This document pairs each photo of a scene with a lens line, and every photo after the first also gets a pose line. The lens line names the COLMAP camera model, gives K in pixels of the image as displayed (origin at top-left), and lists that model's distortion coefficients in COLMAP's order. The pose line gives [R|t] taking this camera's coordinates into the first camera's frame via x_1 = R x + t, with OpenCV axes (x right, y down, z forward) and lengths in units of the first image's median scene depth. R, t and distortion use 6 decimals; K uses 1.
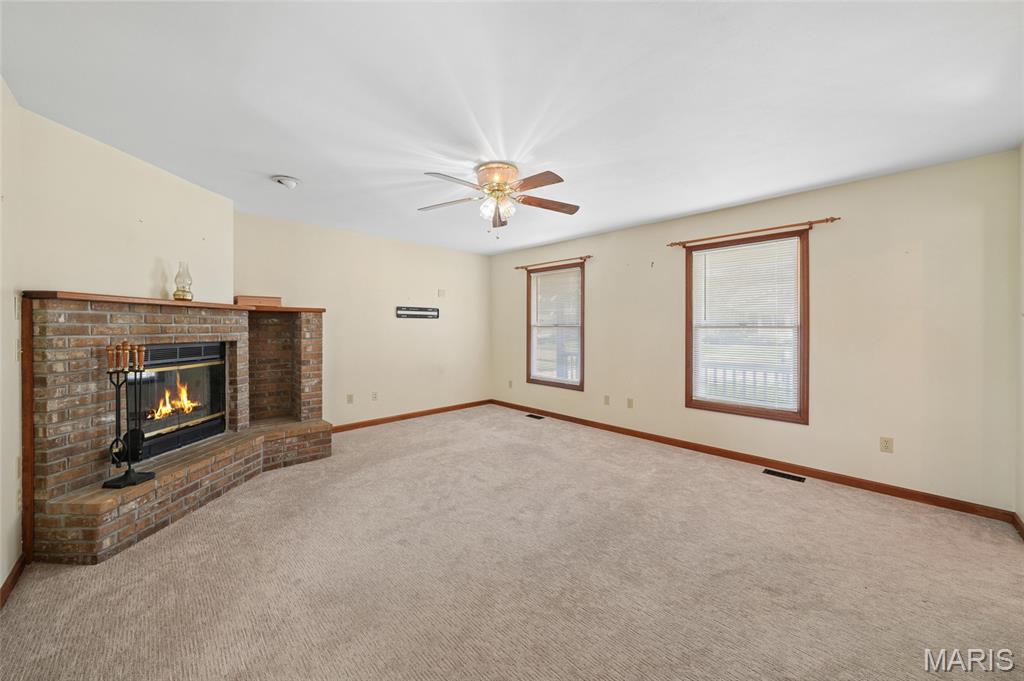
lens RADIAL K [[371.7, 0, 512.6], [0, 371.7, 331.1], [0, 0, 1]] dist [-0.008410, 0.001787]
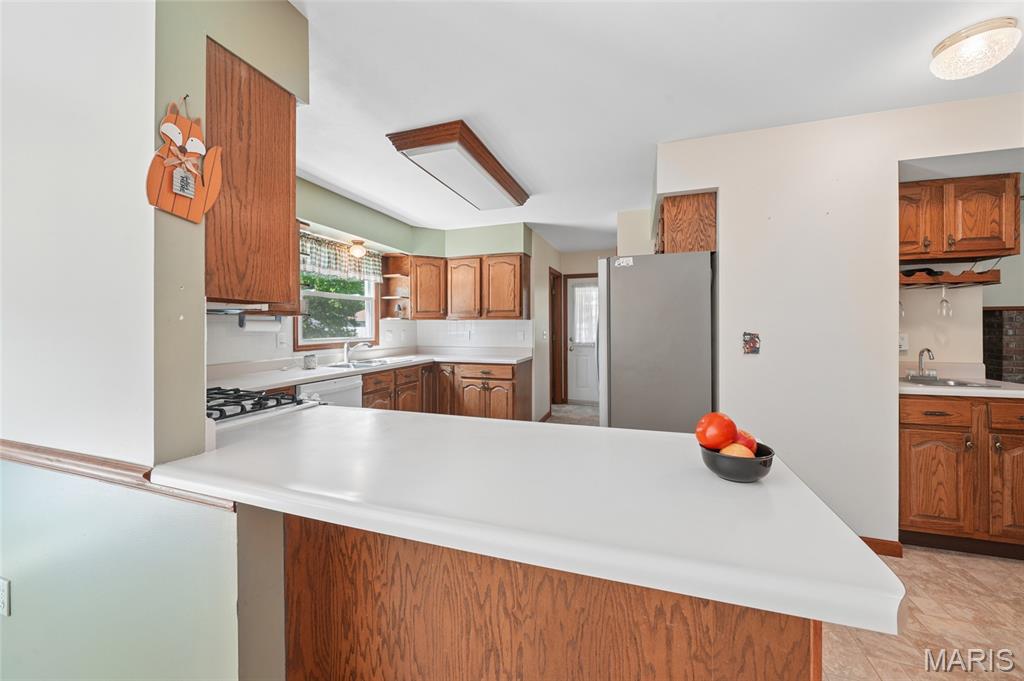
lens RADIAL K [[371.7, 0, 509.3], [0, 371.7, 327.4], [0, 0, 1]] dist [-0.008410, 0.001787]
pose [[0.455026, -0.000981, -0.890477, -0.291386], [-0.007871, 0.999956, -0.005124, 0.014964], [0.890443, 0.009341, 0.454999, -0.825540]]
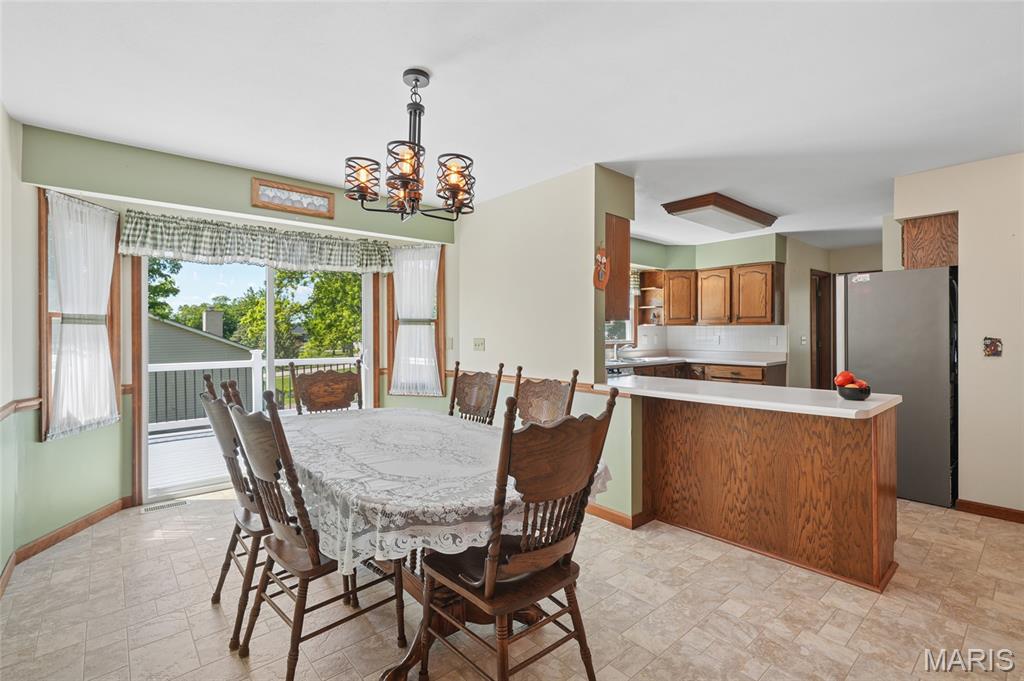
lens RADIAL K [[469.9, 0, 507.6], [0, 469.9, 333.8], [0, 0, 1]] dist [-0.003518, 0.001551]
pose [[-0.052338, 0.001657, -0.998628, 0.311200], [-0.011150, 0.999935, 0.002243, 0.019131], [0.998567, 0.011252, -0.052316, -1.067931]]
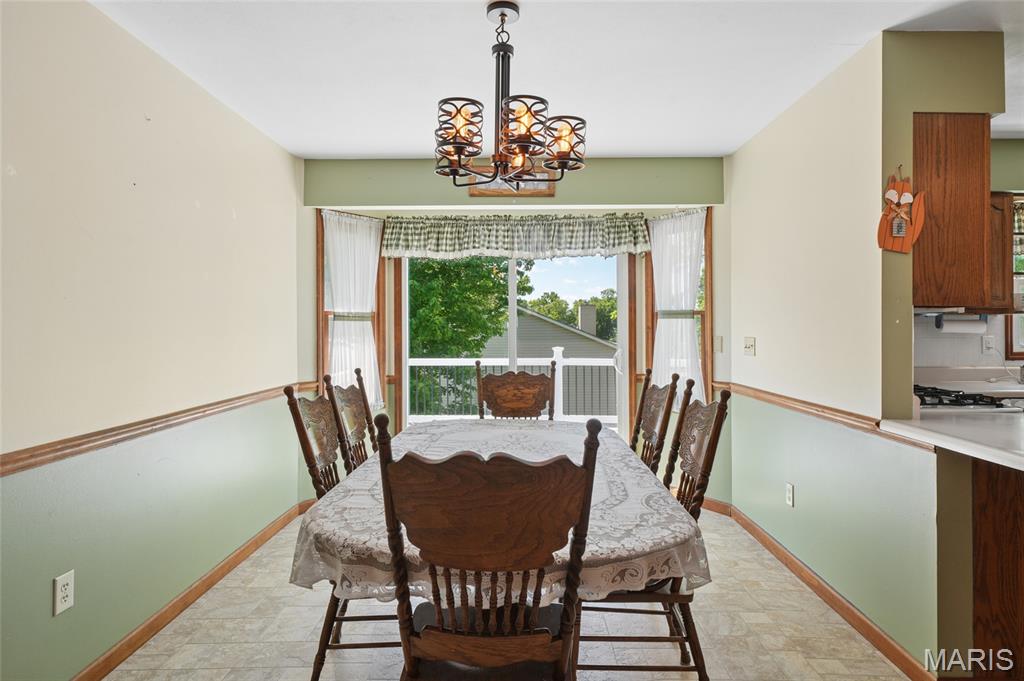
lens RADIAL K [[584.0, 0, 513.6], [0, 584.0, 325.5], [0, 0, 1]] dist [0.000830, -0.001375]
pose [[-0.703444, -0.005219, -0.710731, 0.122228], [-0.010097, 0.999946, 0.002651, 0.015132], [0.710679, 0.009041, -0.703459, -0.764675]]
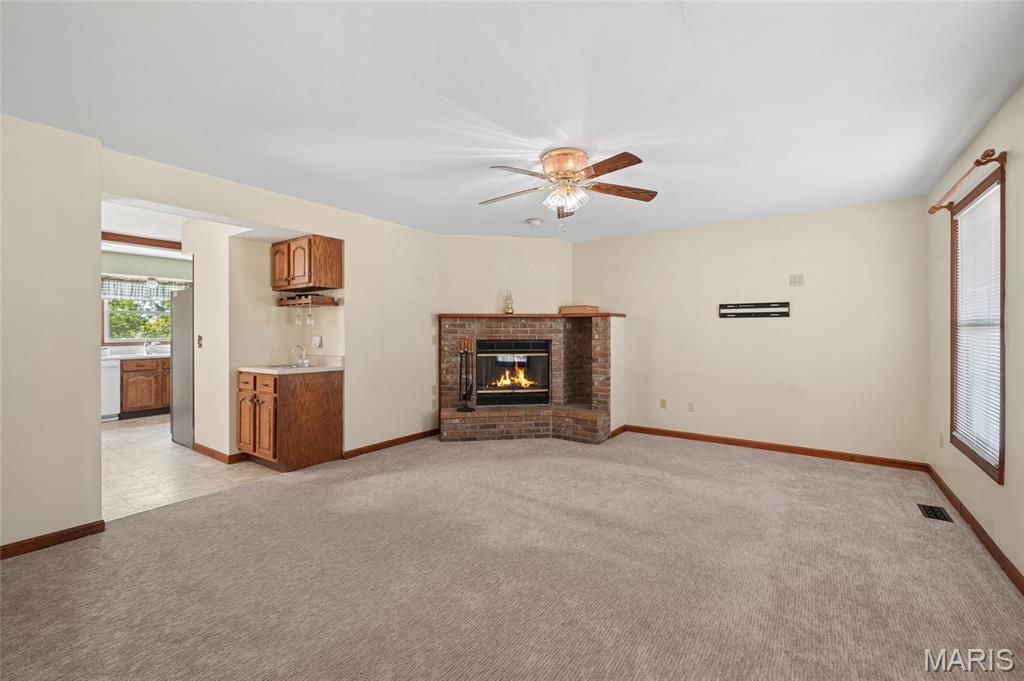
lens RADIAL K [[415.6, 0, 509.7], [0, 415.6, 337.2], [0, 0, 1]] dist [0.001228, -0.000553]
pose [[0.184749, 0.011172, -0.982722, 0.733941], [-0.008785, 0.999914, 0.009716, 0.002692], [0.982746, 0.006838, 0.184831, 0.538873]]
